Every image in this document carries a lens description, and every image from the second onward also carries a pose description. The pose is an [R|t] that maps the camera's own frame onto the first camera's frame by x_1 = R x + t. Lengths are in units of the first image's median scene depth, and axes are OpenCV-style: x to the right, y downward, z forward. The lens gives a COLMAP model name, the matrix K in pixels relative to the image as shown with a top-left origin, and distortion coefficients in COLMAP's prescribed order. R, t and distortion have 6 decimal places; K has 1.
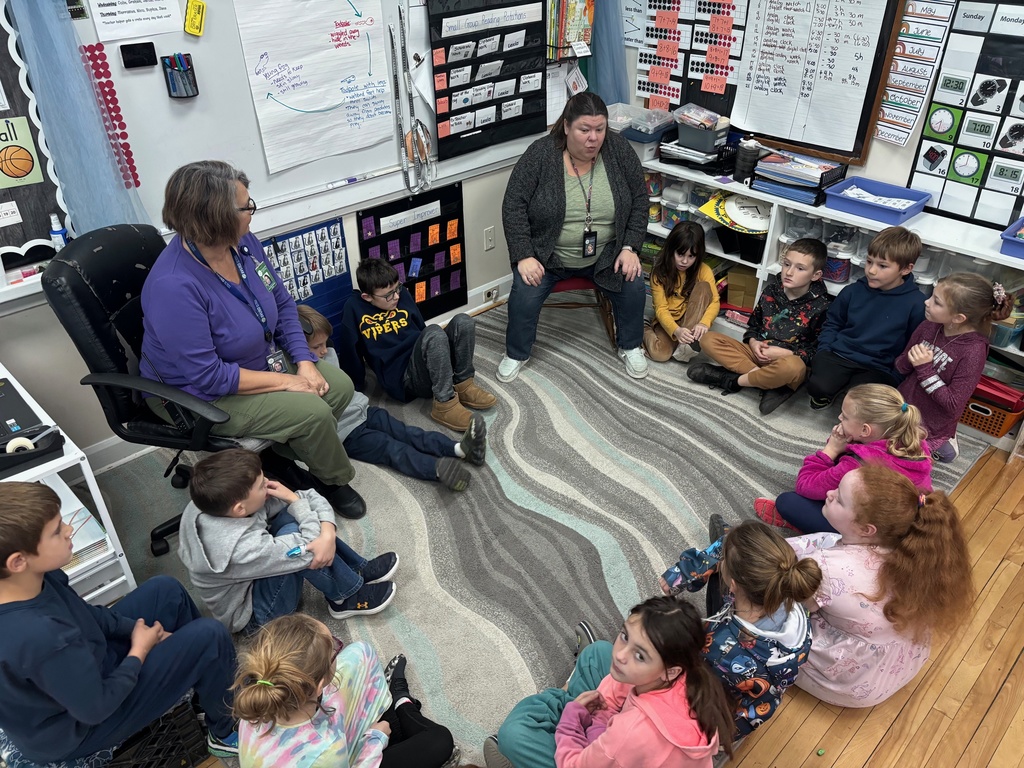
lens RADIAL K [[770.9, 0, 541.6], [0, 770.9, 381.1], [0, 0, 1]] dist [0.032155, -0.023673]
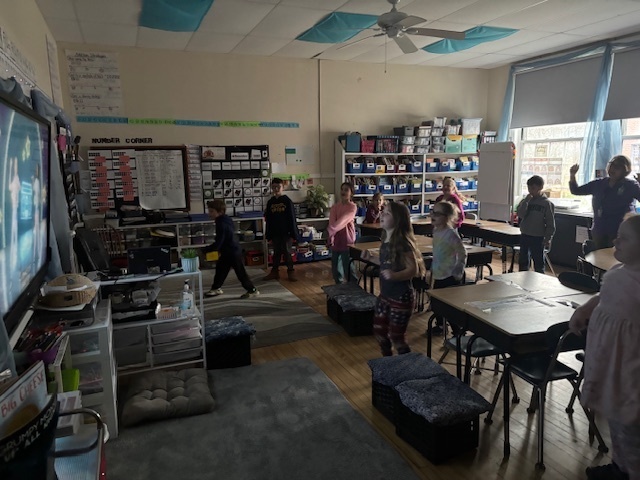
lens RADIAL K [[481.8, 0, 315.3], [0, 481.8, 237.7], [0, 0, 1]] dist [0.032155, -0.023673]
pose [[0.403441, -0.162757, 0.900414, -1.278725], [0.513627, 0.854672, -0.075648, 0.250673], [-0.757247, 0.492996, 0.428407, -0.209252]]
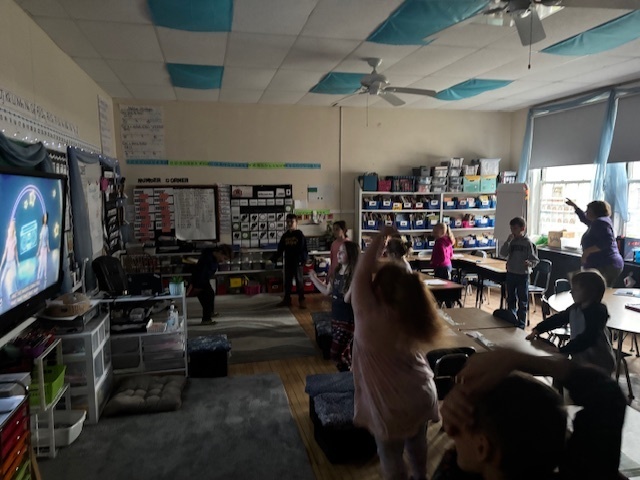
lens RADIAL K [[481.8, 0, 321.9], [0, 481.8, 241.1], [0, 0, 1]] dist [0.032155, -0.023673]
pose [[0.533214, -0.102231, 0.839781, -1.306118], [0.469812, 0.861309, -0.193452, 0.405733], [-0.703534, 0.497690, 0.507291, -0.513747]]
